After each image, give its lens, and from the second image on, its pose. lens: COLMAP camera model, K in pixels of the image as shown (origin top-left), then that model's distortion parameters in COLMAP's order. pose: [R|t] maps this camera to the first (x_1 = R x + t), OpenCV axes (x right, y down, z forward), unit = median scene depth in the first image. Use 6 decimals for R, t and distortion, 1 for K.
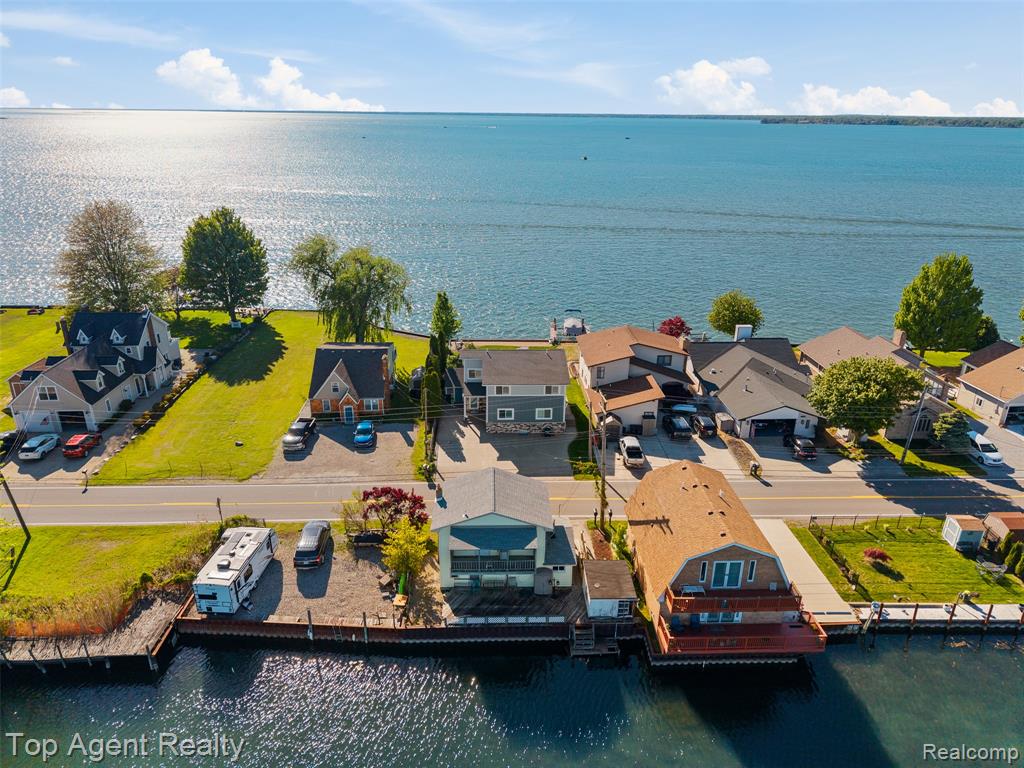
lens RADIAL K [[689.7, 0, 506.8], [0, 689.7, 368.8], [0, 0, 1]] dist [0.091997, -0.001703]
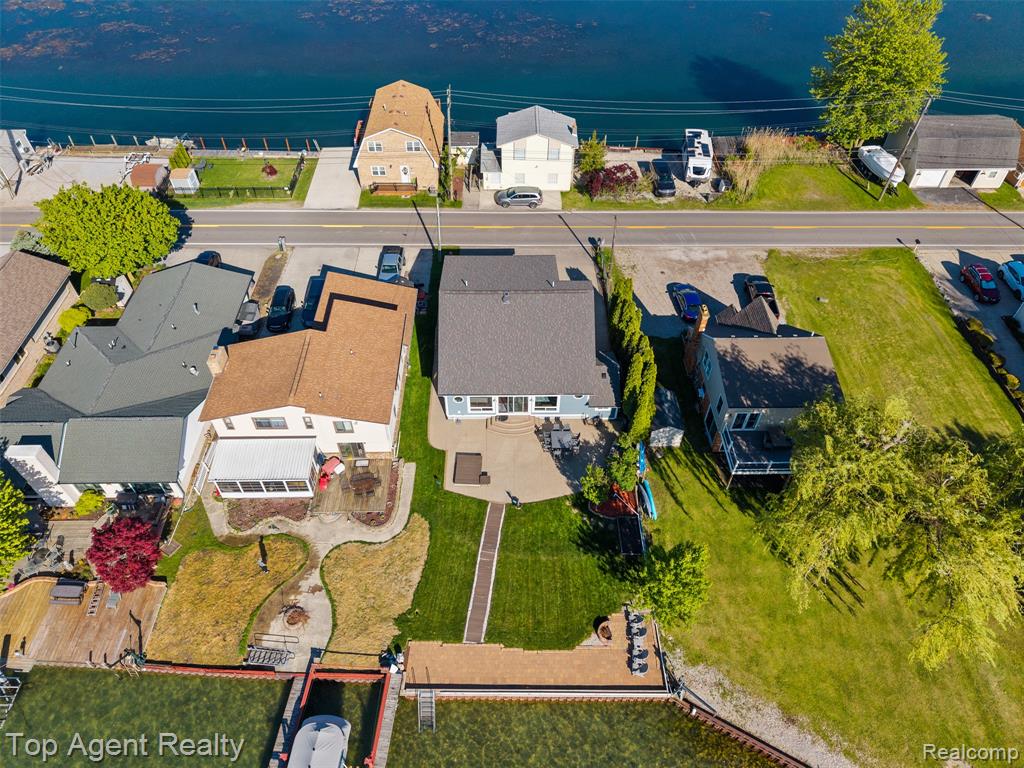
lens RADIAL K [[684.1, 0, 512.0], [0, 684.1, 384.0], [0, 0, 1]] dist [0.055143, -0.060228]
pose [[-0.999667, -0.024575, 0.007926, 0.003937], [-0.001880, 0.375428, 0.926850, -0.624789], [-0.025753, 0.926526, -0.375349, 1.351397]]
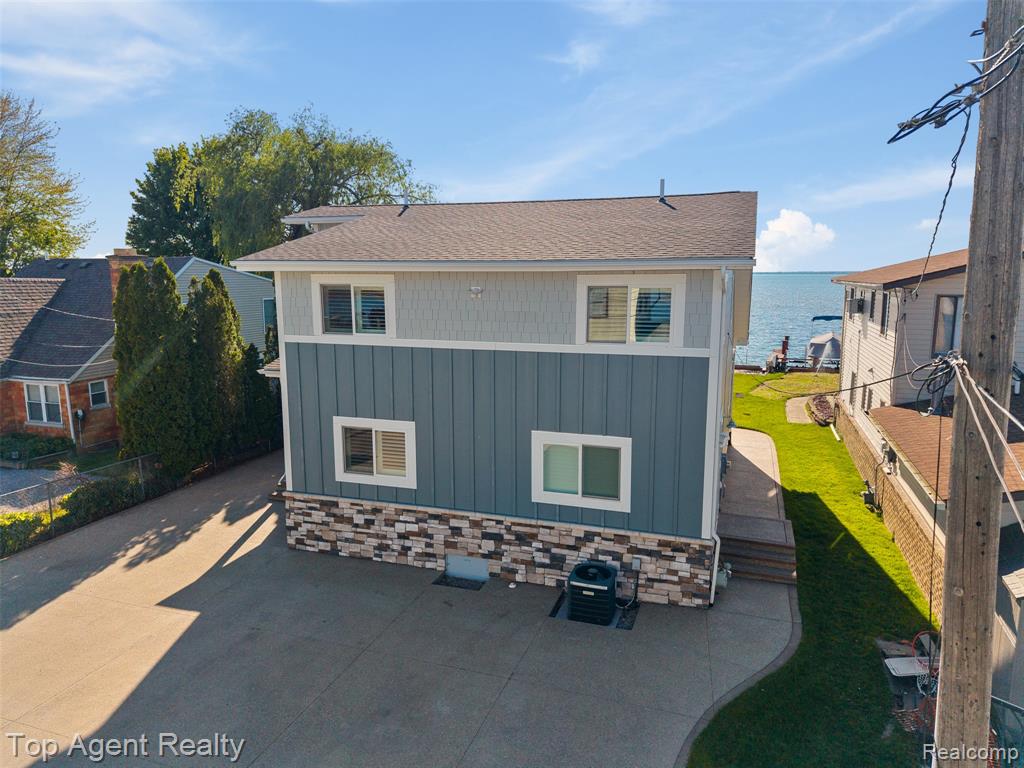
lens RADIAL K [[684.1, 0, 512.0], [0, 684.1, 384.0], [0, 0, 1]] dist [0.055143, -0.060228]
pose [[0.934525, 0.048542, -0.352570, 0.092004], [-0.115019, 0.978687, -0.170123, 0.071869], [0.336798, 0.199537, 0.920191, 0.809420]]
